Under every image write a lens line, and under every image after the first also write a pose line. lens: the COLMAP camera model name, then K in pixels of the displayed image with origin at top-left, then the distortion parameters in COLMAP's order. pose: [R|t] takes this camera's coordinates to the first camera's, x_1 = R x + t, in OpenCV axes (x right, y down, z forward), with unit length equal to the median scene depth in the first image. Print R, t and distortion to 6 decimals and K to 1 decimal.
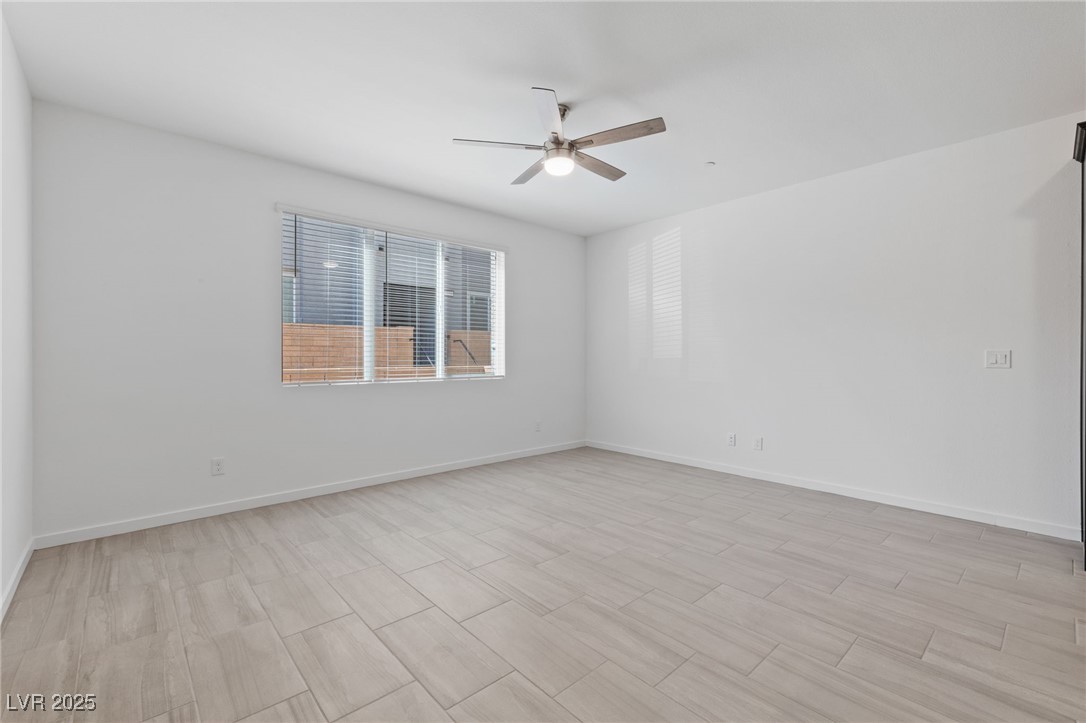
lens RADIAL K [[470.3, 0, 543.0], [0, 470.3, 361.5], [0, 0, 1]] dist [0.002253, 0.000160]
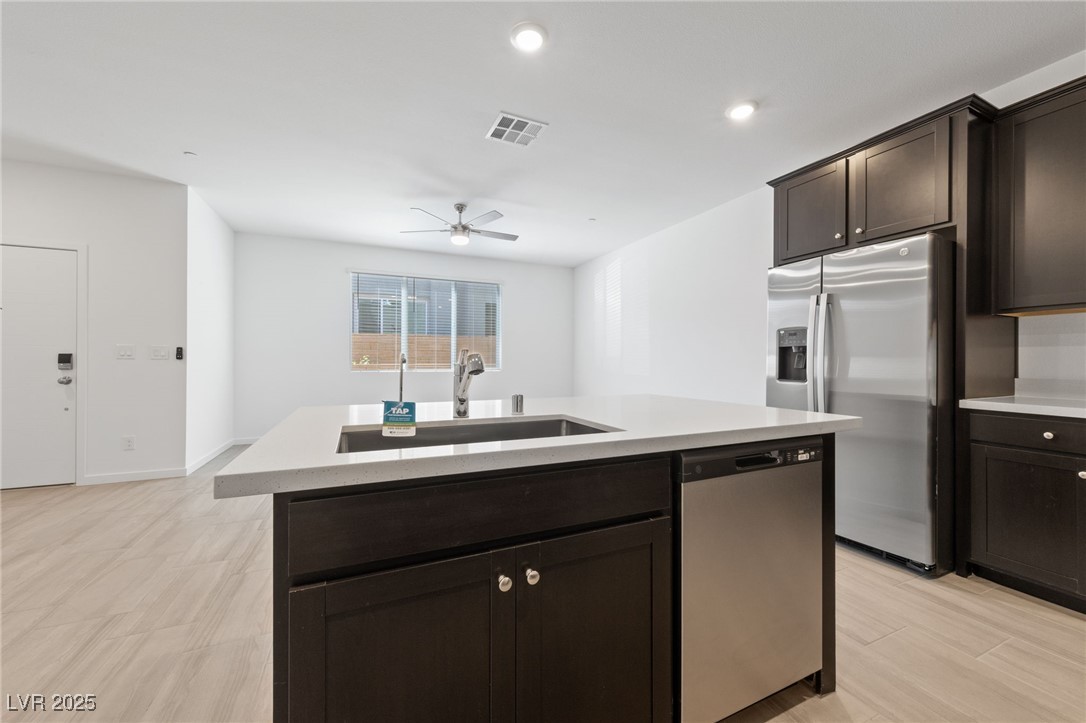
lens RADIAL K [[411.6, 0, 537.6], [0, 411.6, 358.8], [0, 0, 1]] dist [-0.000024, 0.000131]
pose [[0.947709, 0.004078, -0.319108, 0.597031], [-0.008624, 0.999880, -0.012832, 0.020706], [0.319018, 0.014913, 0.947631, -0.236066]]
